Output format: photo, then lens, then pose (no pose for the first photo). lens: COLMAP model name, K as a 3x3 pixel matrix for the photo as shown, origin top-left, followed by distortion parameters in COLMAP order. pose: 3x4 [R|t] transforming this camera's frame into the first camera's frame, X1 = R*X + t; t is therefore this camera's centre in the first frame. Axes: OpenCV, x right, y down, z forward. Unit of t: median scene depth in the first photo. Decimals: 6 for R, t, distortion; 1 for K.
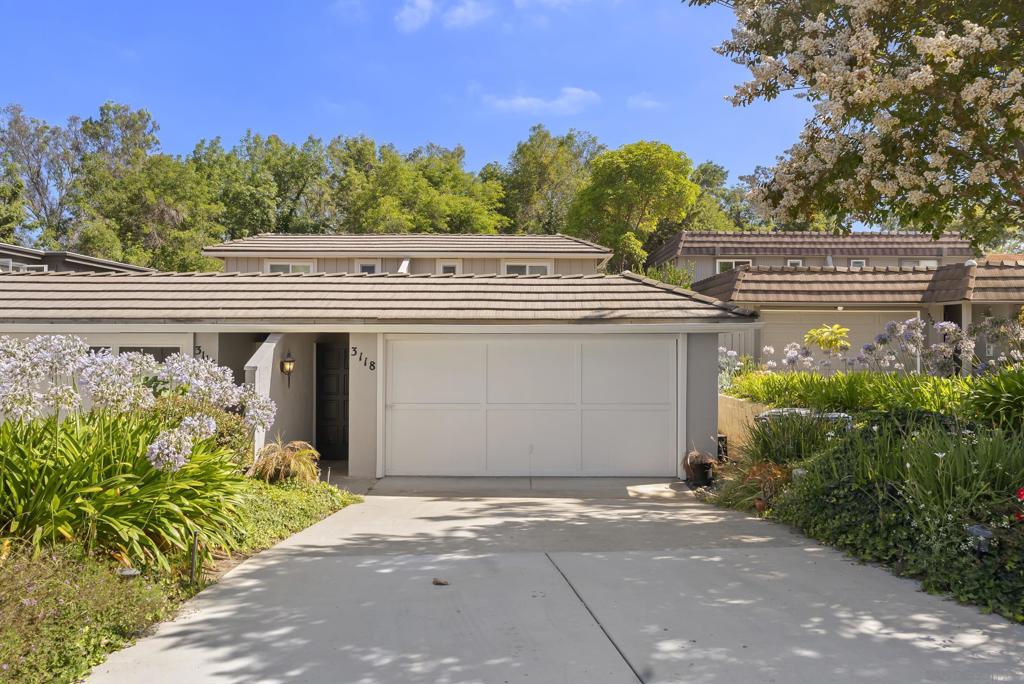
lens RADIAL K [[662.1, 0, 512.1], [0, 662.1, 345.6], [0, 0, 1]] dist [0.005182, 0.003583]
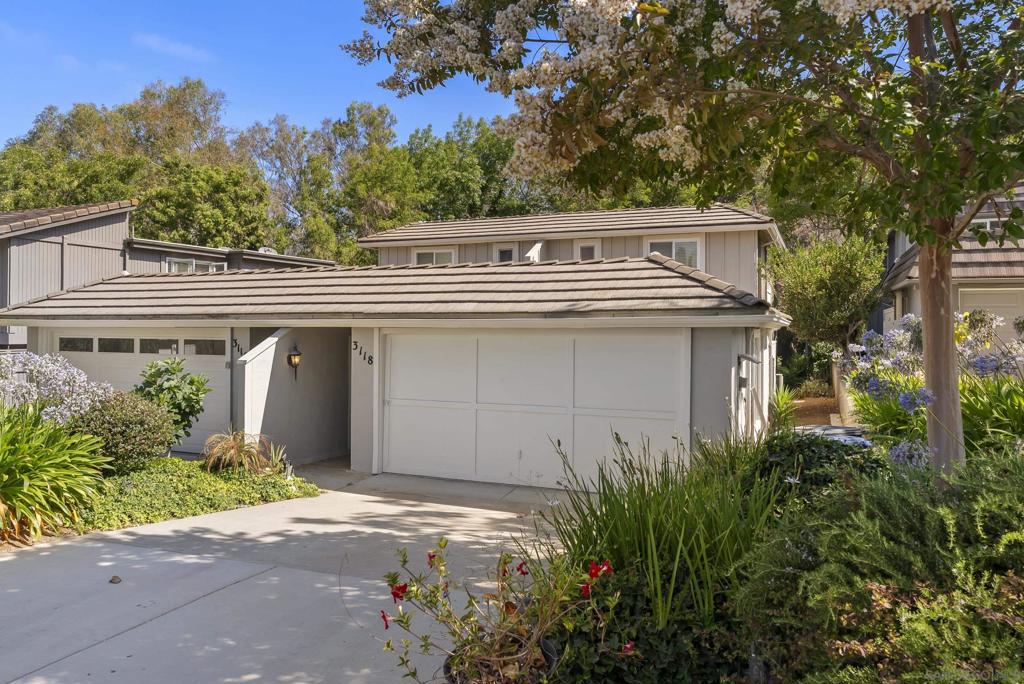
lens RADIAL K [[723.1, 0, 511.7], [0, 723.1, 338.9], [0, 0, 1]] dist [-0.003795, 0.002404]
pose [[0.926629, 0.003954, -0.375955, 0.182930], [0.001511, 0.999897, 0.014240, -0.007677], [0.375973, -0.013763, 0.926528, 0.038524]]
